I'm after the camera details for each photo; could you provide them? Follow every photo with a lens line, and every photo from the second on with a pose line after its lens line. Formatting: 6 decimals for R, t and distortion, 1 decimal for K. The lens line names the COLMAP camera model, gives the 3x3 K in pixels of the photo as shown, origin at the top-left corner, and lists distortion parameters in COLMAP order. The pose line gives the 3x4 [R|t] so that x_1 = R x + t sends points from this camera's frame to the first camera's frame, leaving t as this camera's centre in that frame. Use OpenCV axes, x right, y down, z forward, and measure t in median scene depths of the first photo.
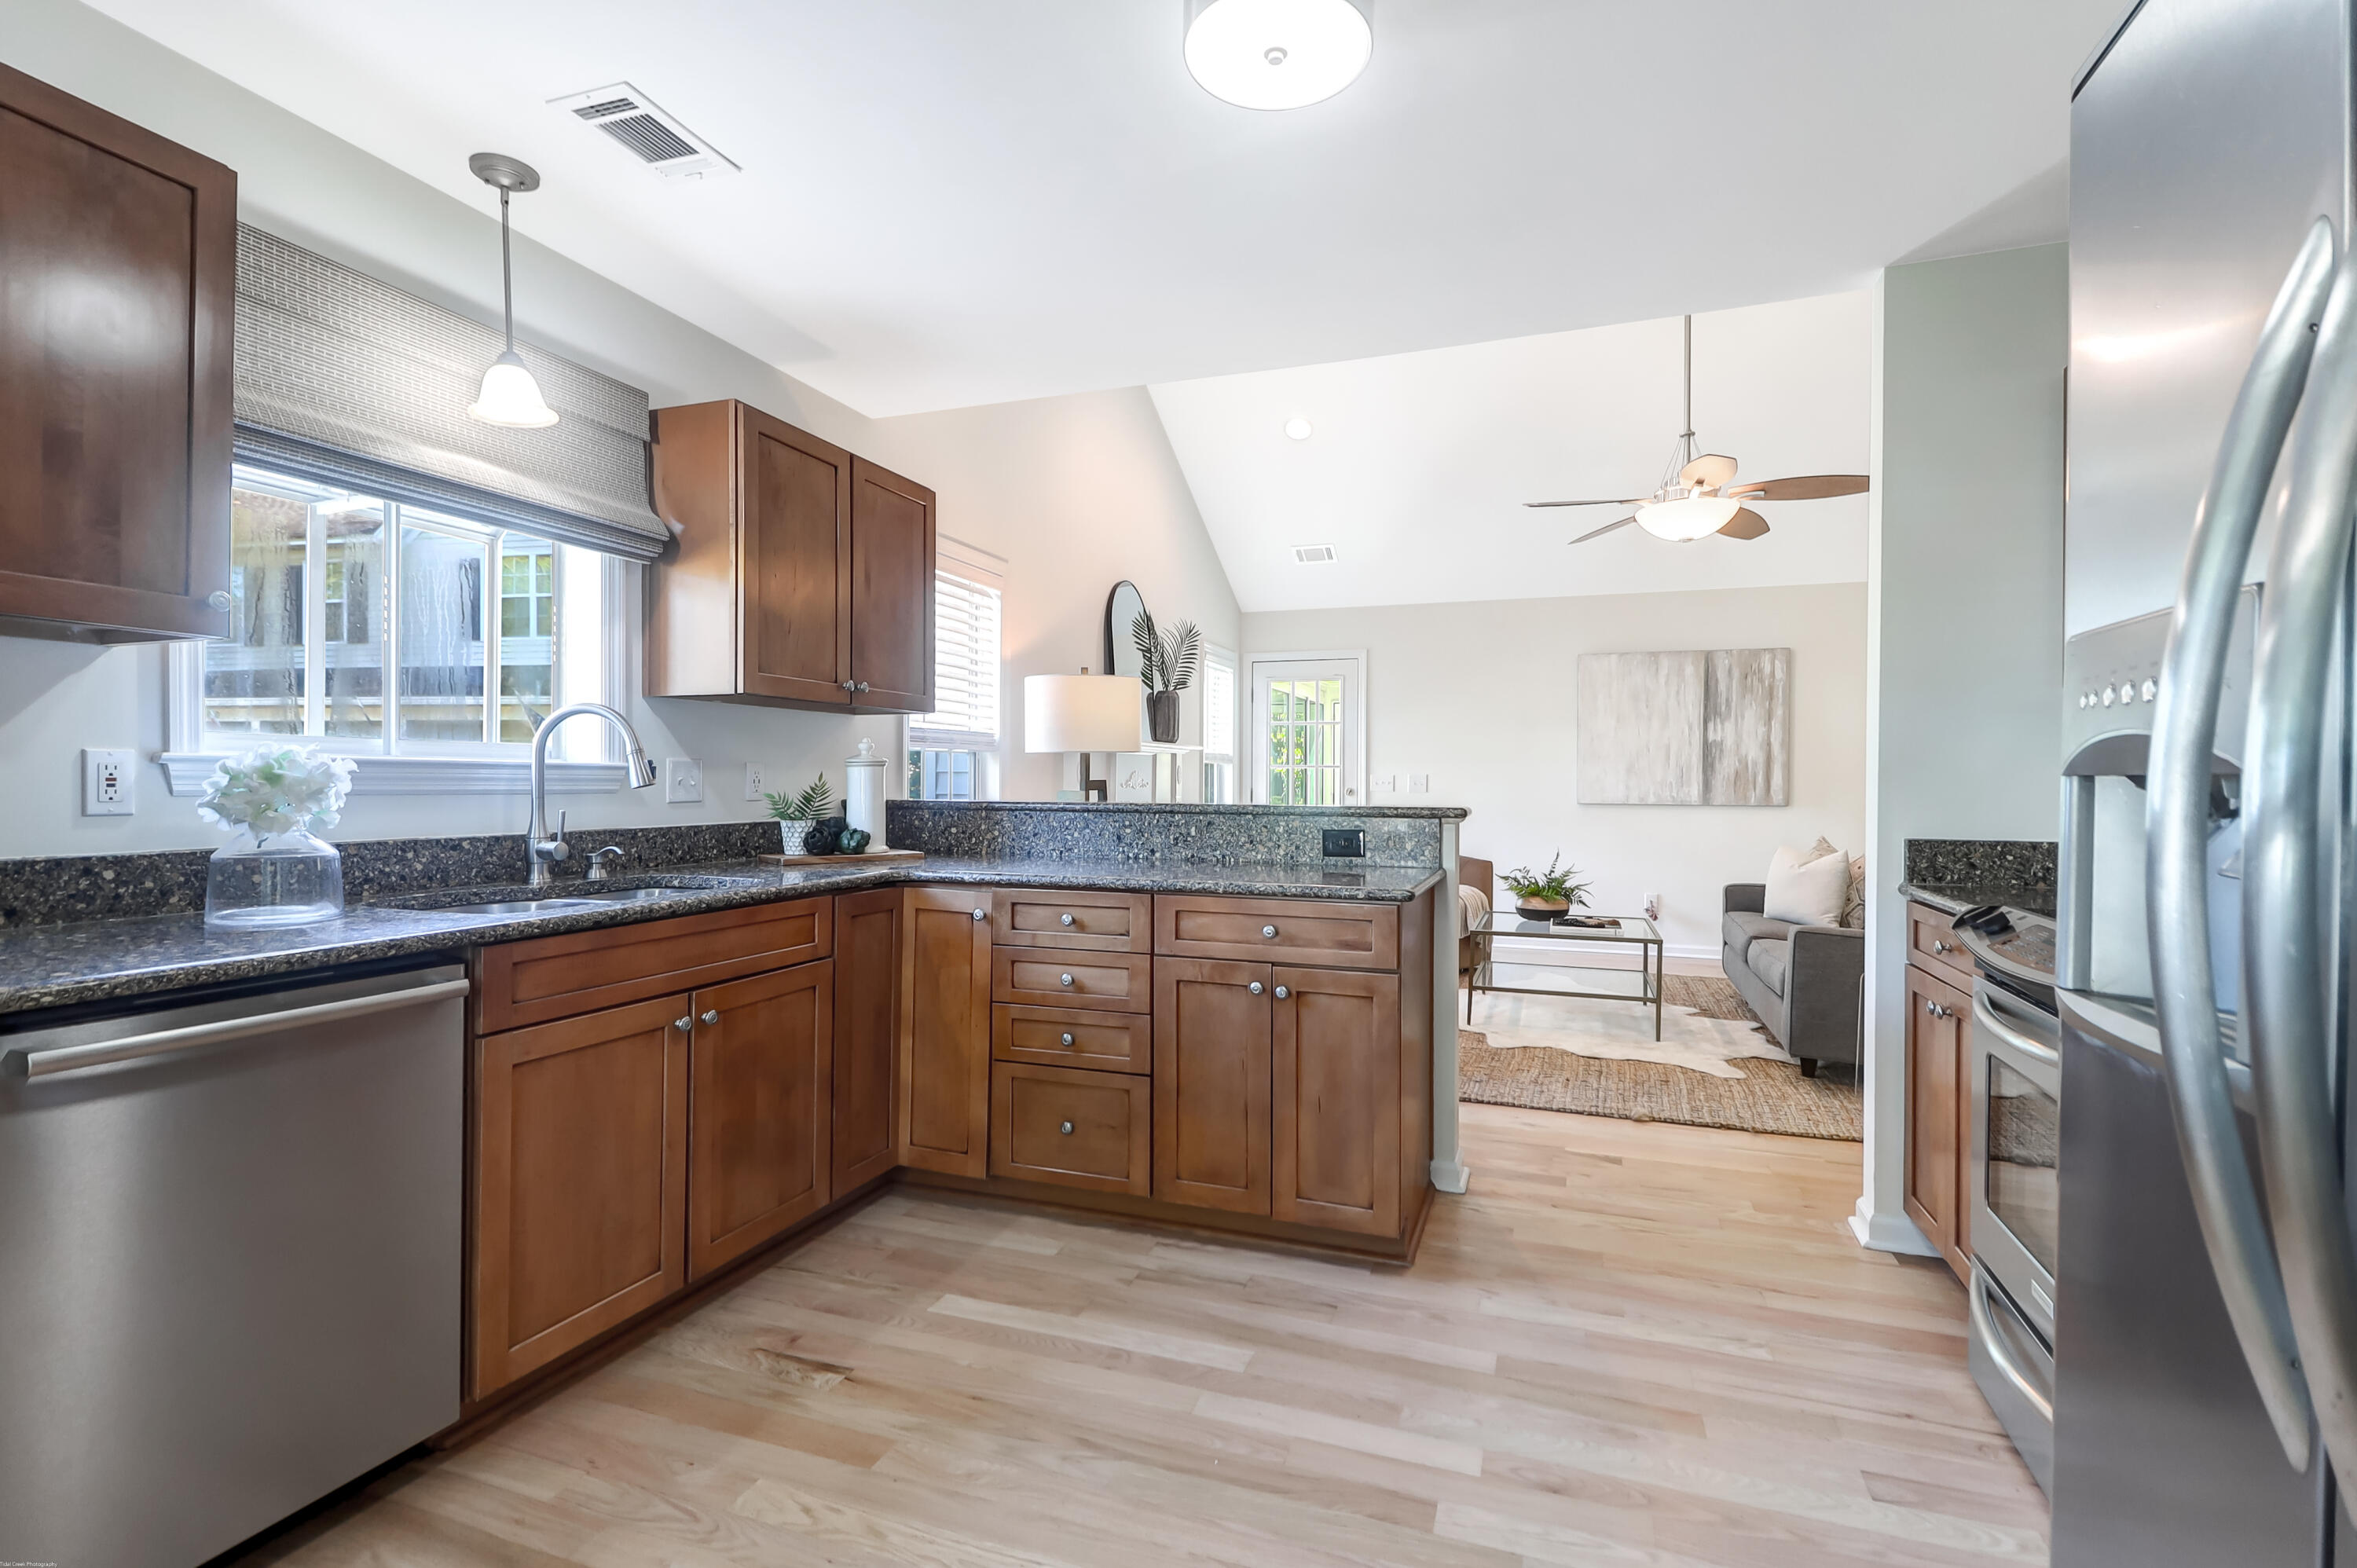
lens RADIAL K [[1081.0, 0, 1176.5], [0, 1081.0, 785.6], [0, 0, 1]] dist [0.016089, -0.007959]
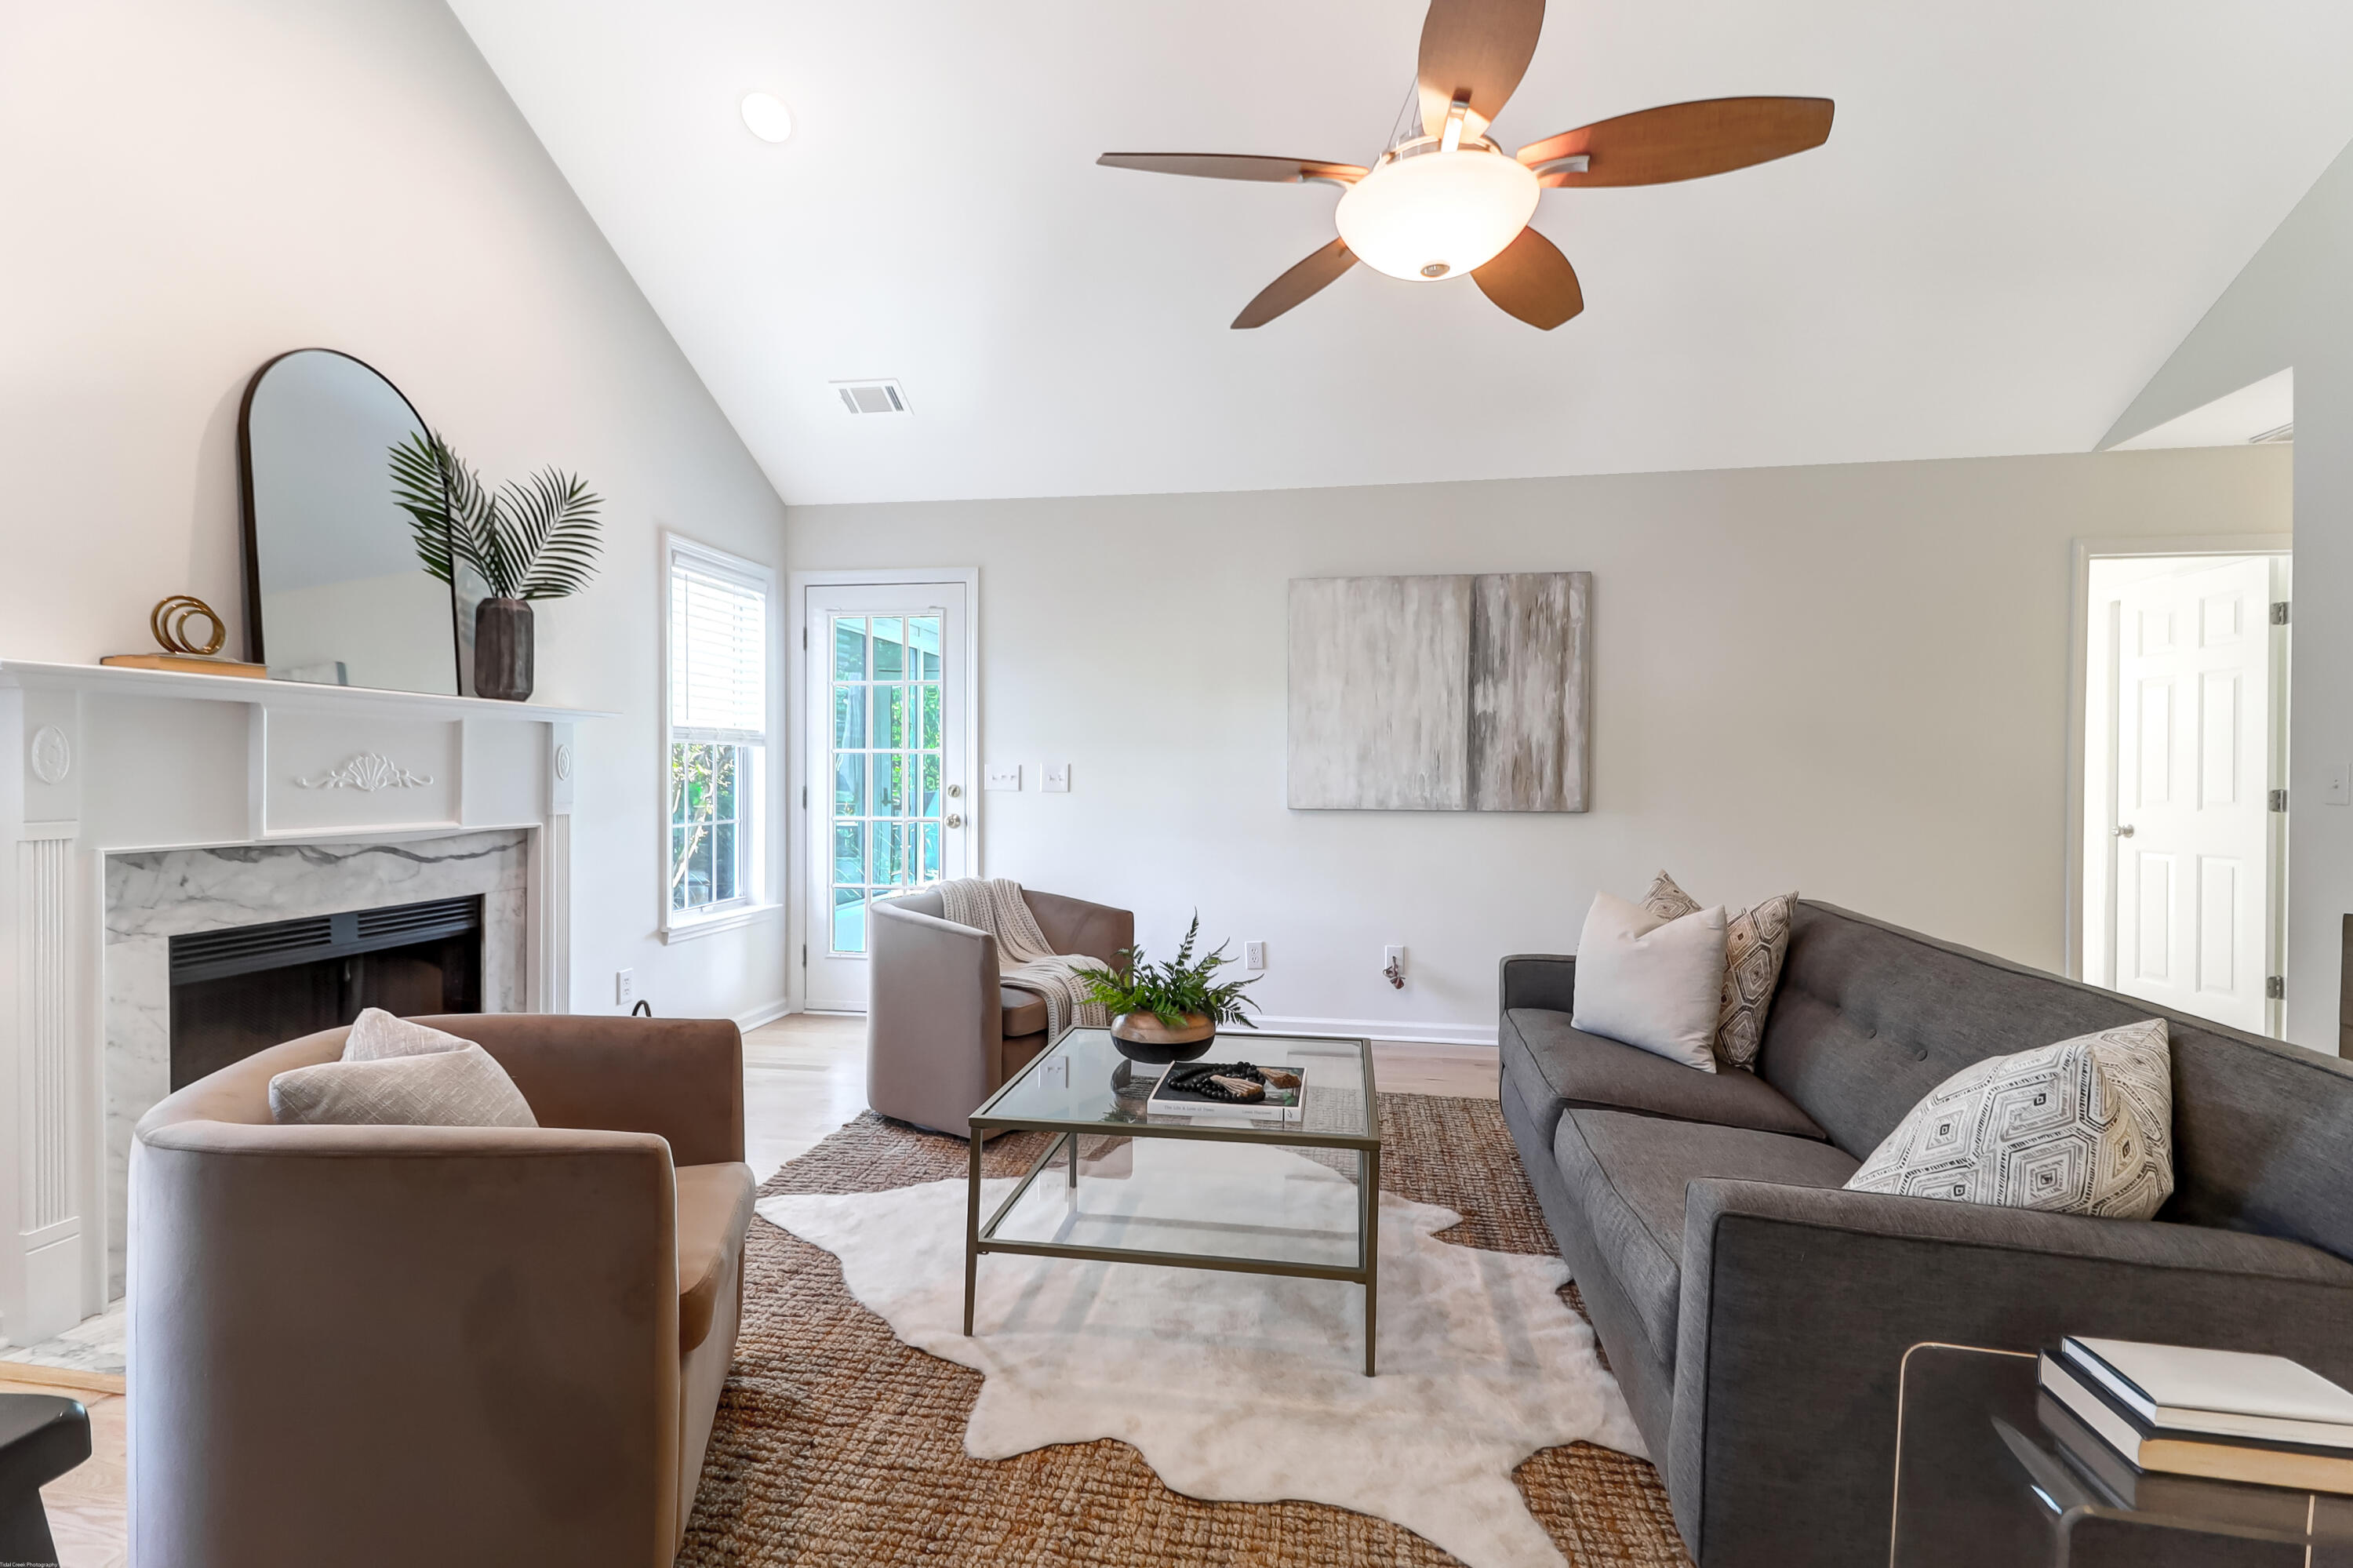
lens RADIAL K [[1079.3, 0, 1165.0], [0, 1079.3, 785.5], [0, 0, 1]] dist [0.016089, -0.007959]
pose [[0.984123, -0.001522, 0.177482, 0.430424], [0.000249, 0.999974, 0.007193, -0.004680], [-0.177489, -0.007035, 0.984098, 0.885563]]
